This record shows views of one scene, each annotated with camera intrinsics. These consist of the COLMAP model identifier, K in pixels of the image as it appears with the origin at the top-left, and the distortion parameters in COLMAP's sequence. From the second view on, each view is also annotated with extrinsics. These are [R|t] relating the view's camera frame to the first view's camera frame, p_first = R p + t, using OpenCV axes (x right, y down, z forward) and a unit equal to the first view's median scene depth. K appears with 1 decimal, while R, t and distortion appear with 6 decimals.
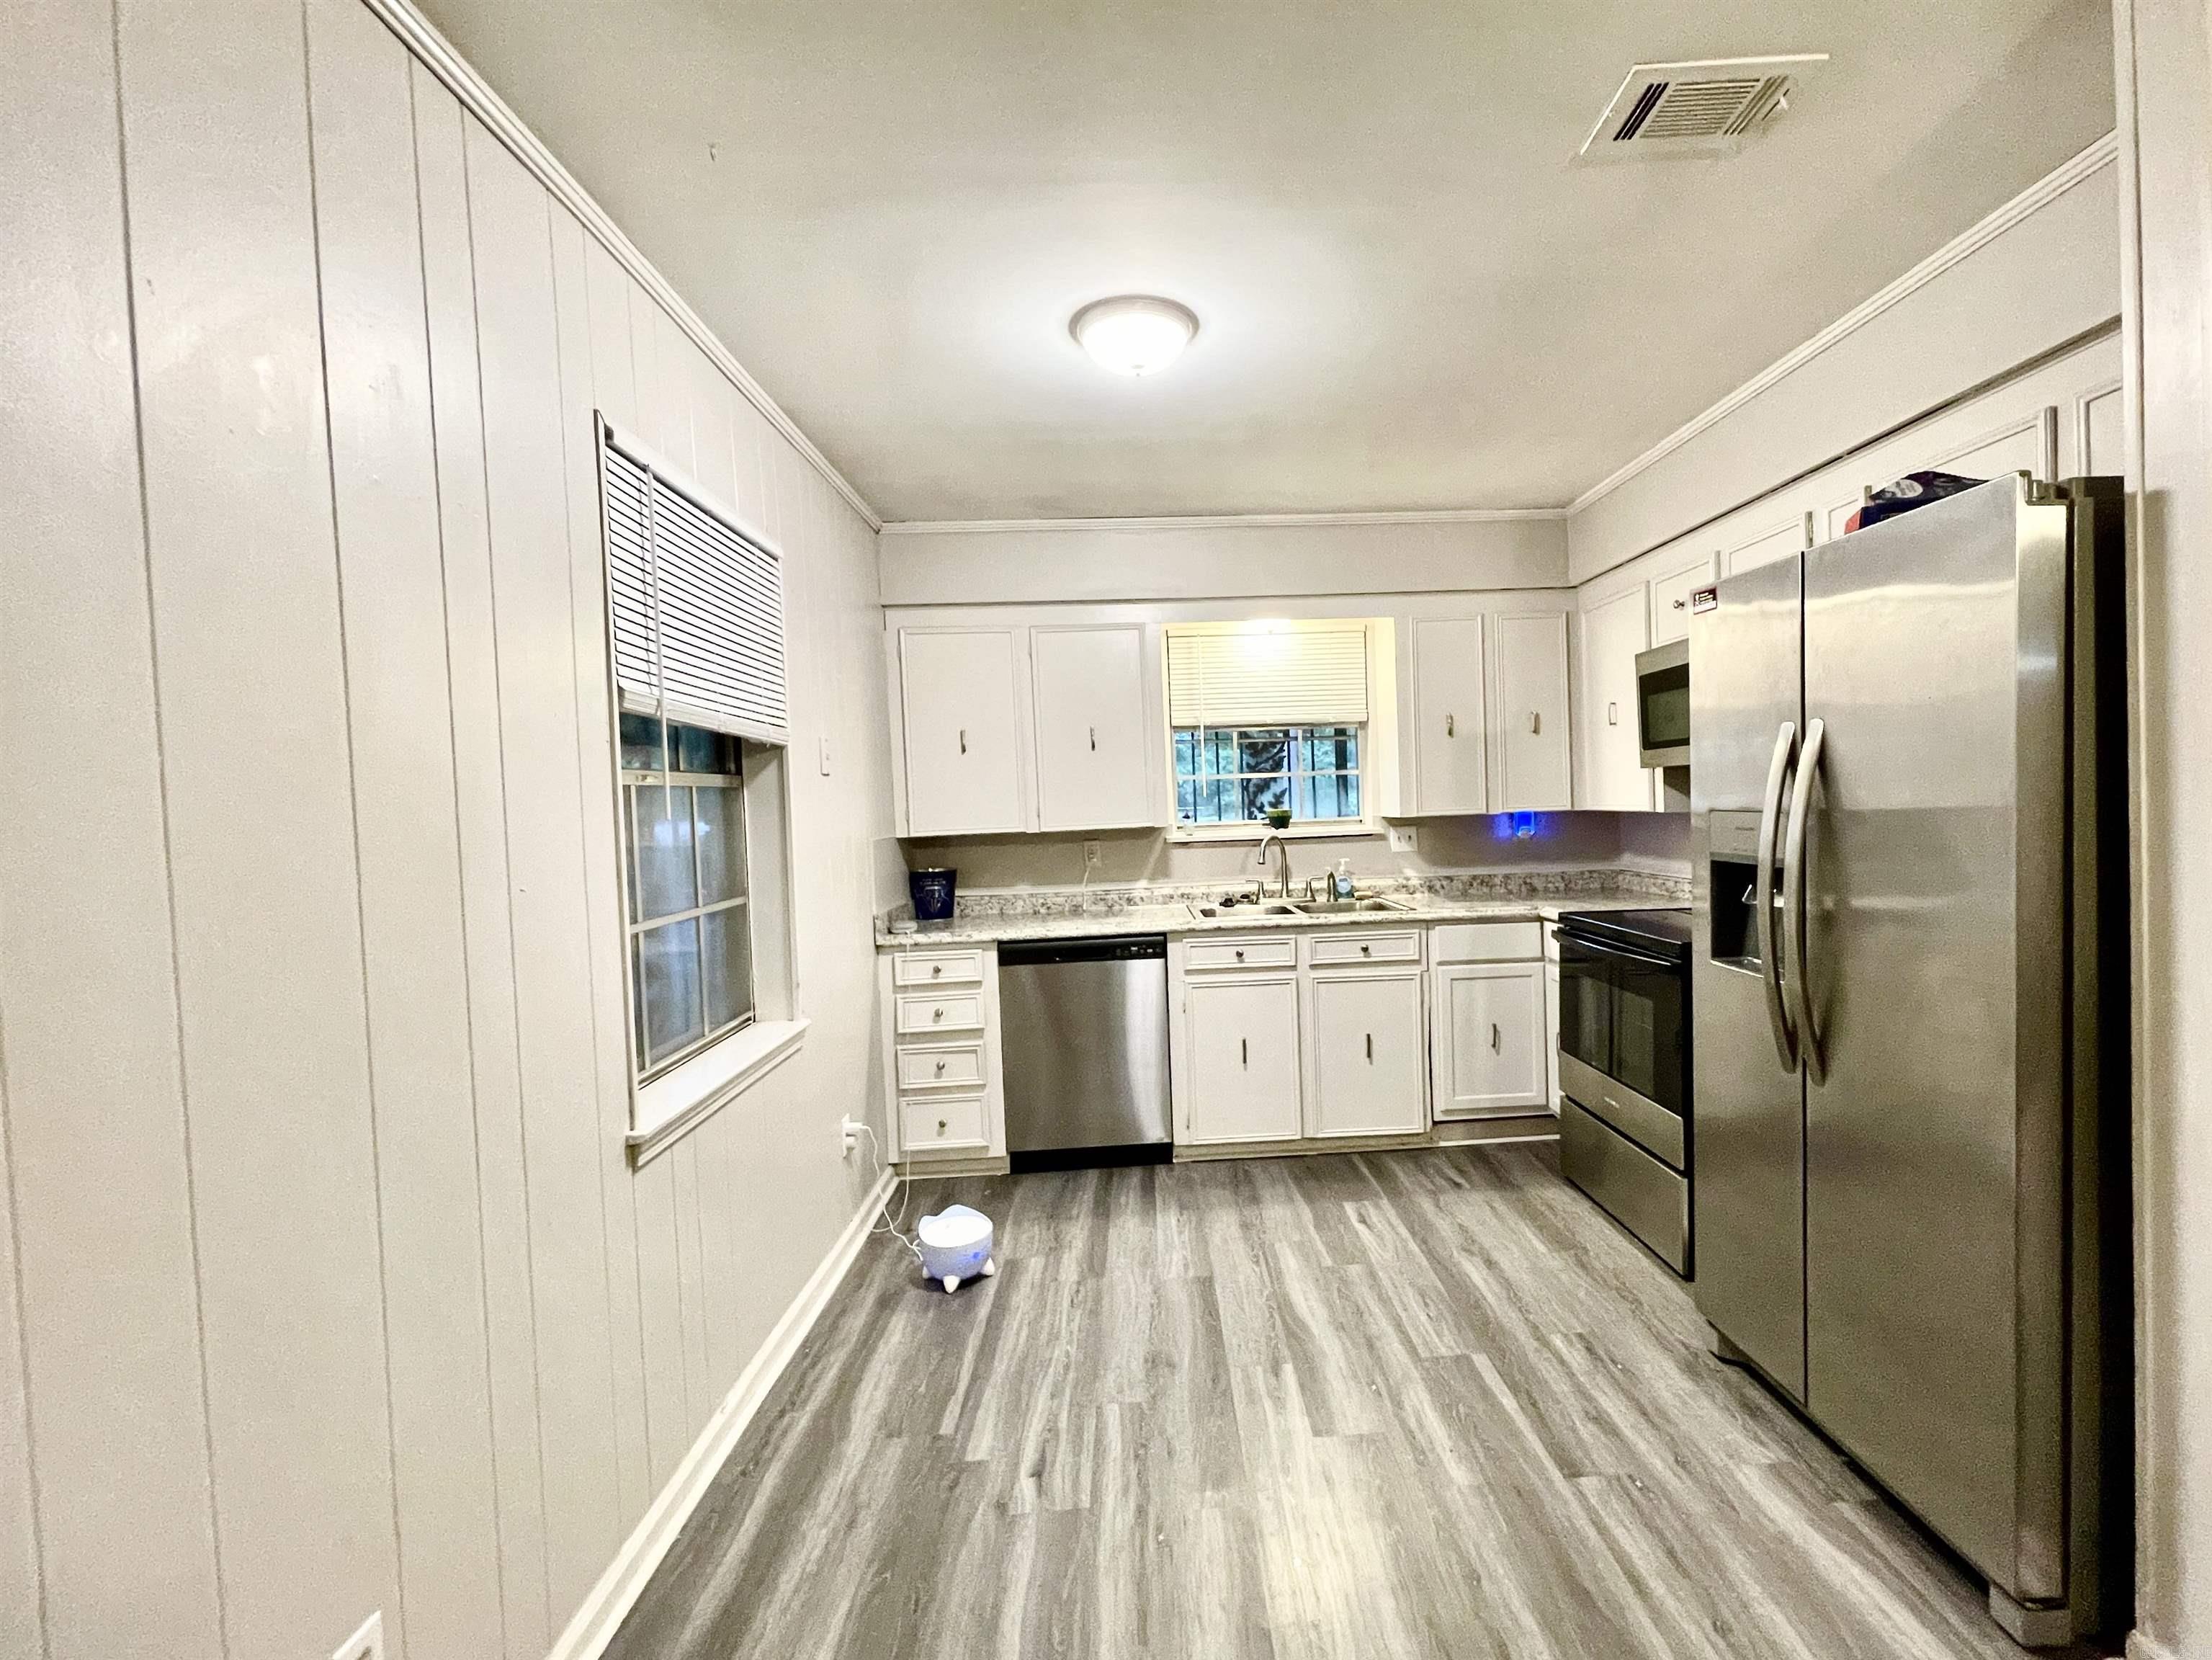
lens RADIAL K [[892.9, 0, 1195.3], [0, 892.9, 828.6], [0, 0, 1]] dist [-0.000968, 0.000077]
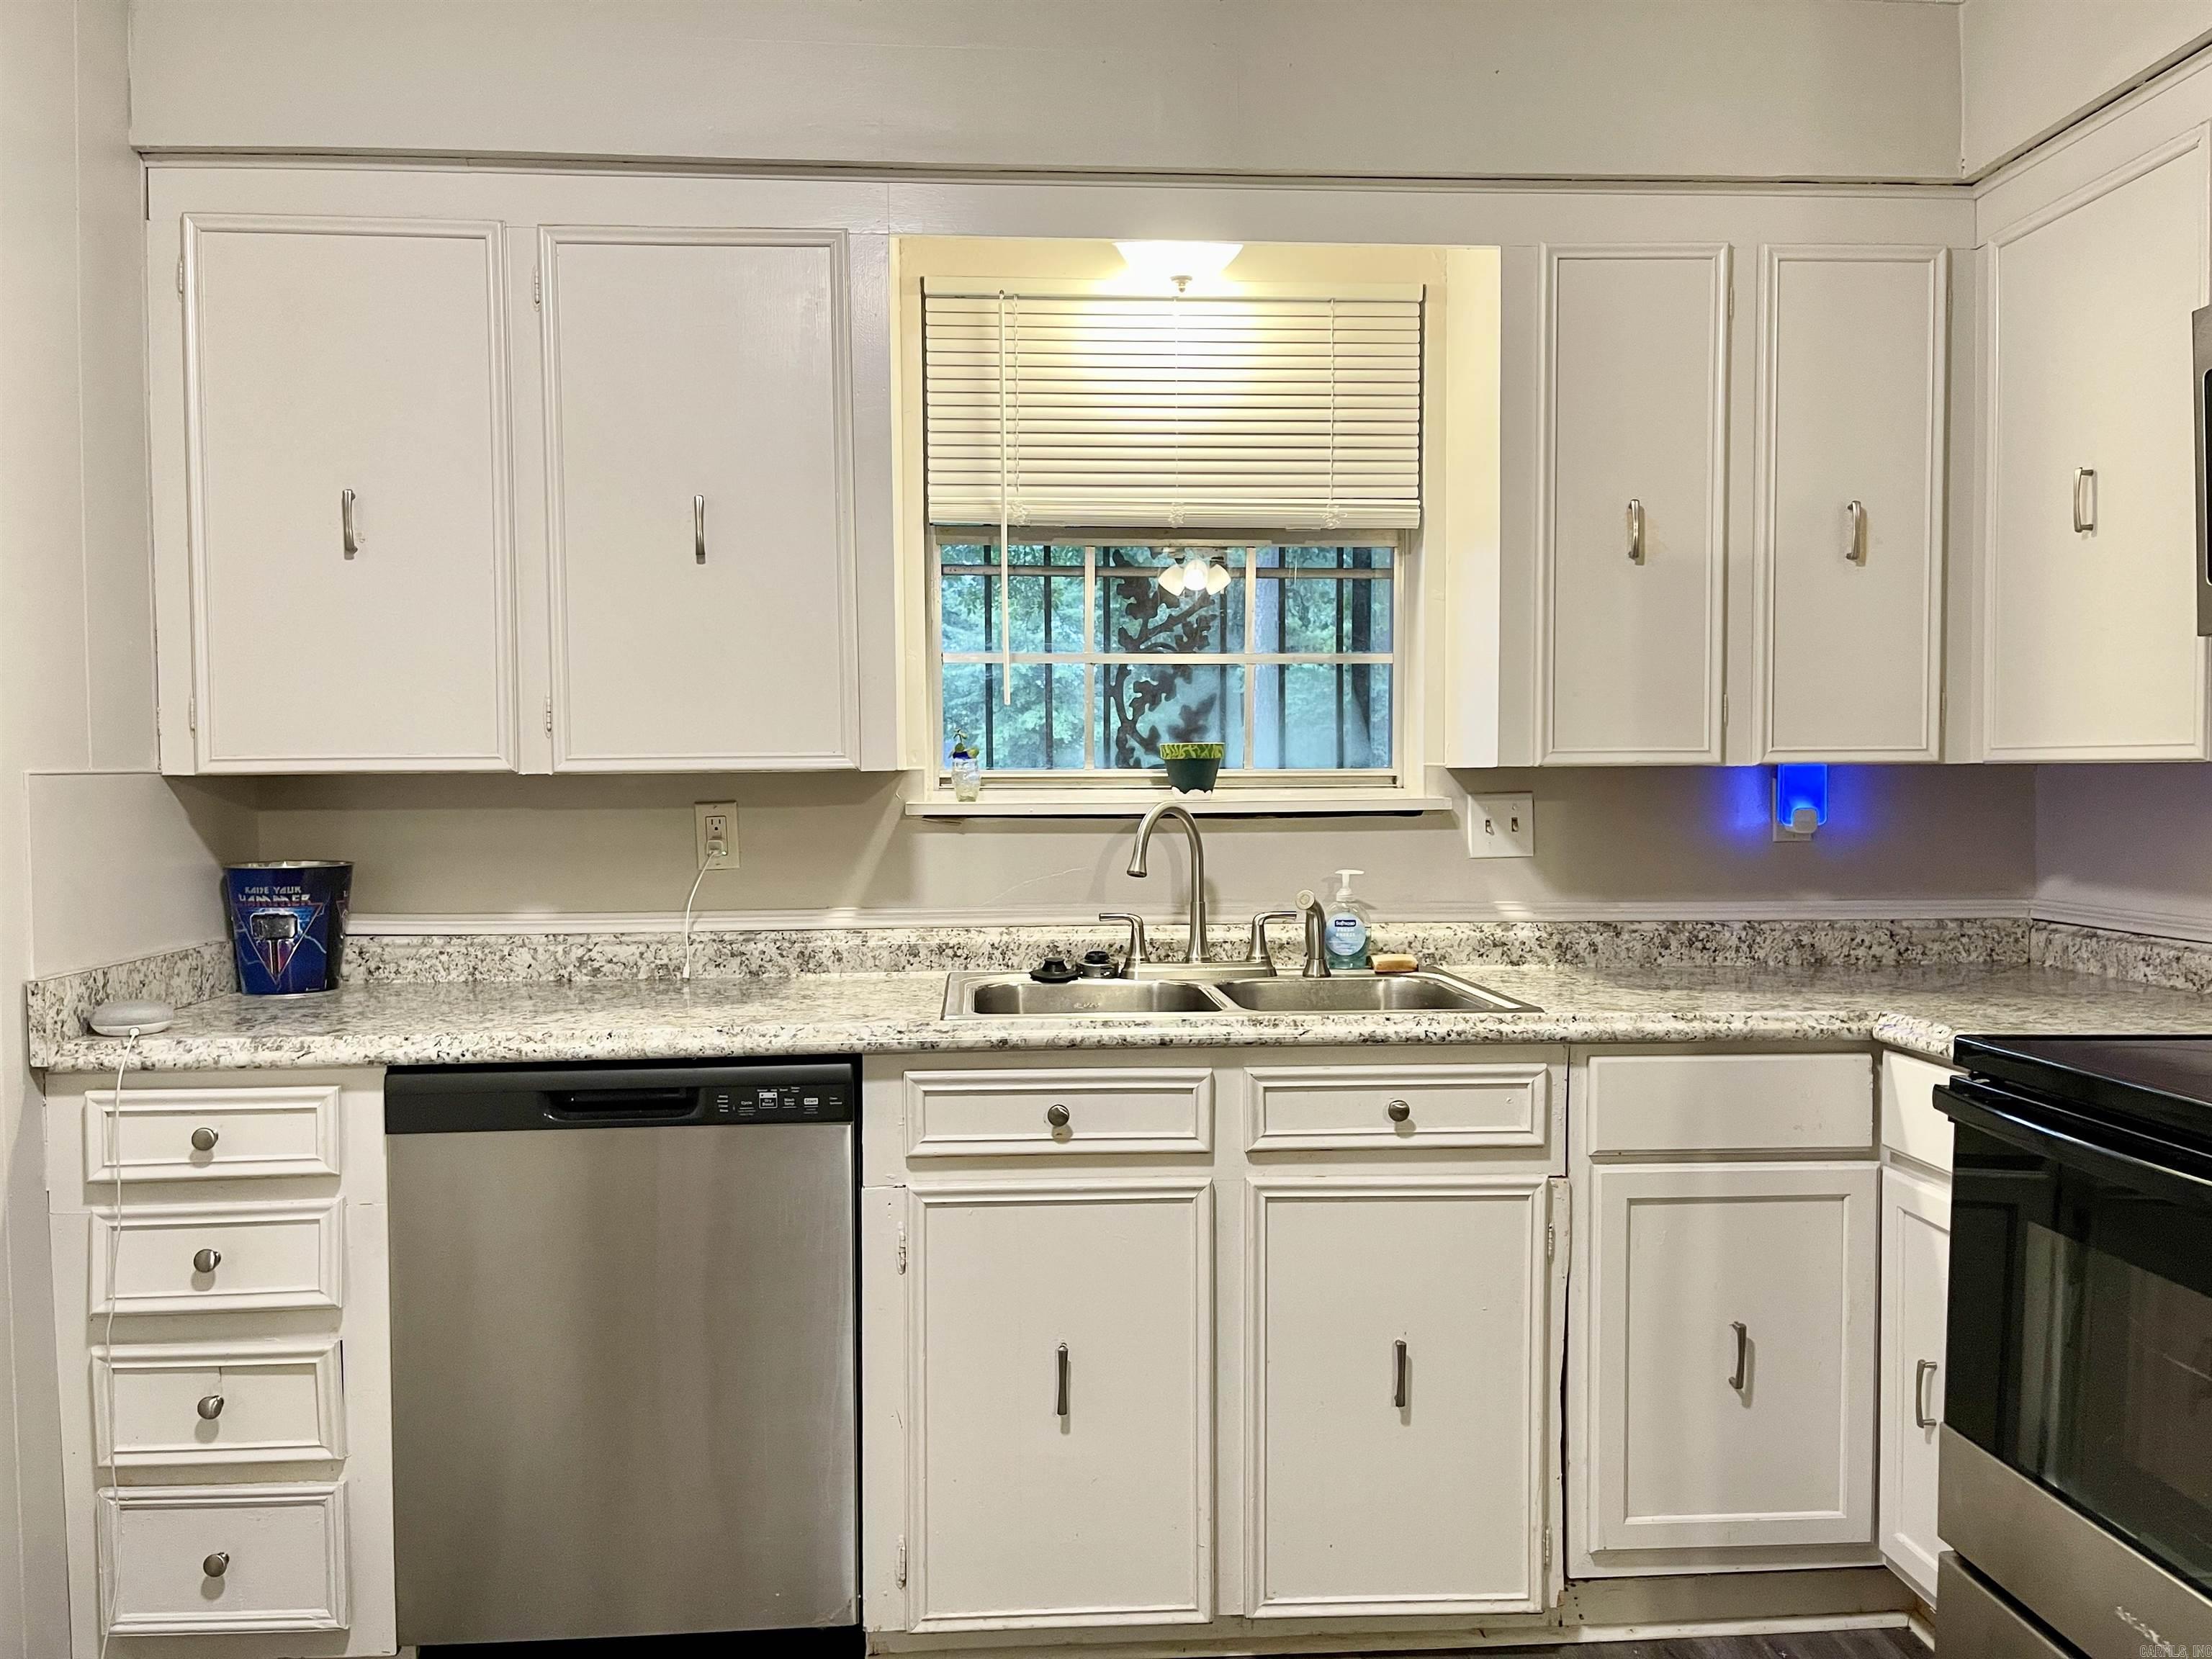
lens RADIAL K [[1700.1, 0, 1103.1], [0, 1700.1, 836.2], [0, 0, 1]] dist [0.011881, 0.002022]
pose [[0.999224, 0.032085, 0.022857, 0.040891], [-0.032372, 0.999400, 0.012297, 0.013570], [-0.022448, -0.013027, 0.999663, 0.256170]]
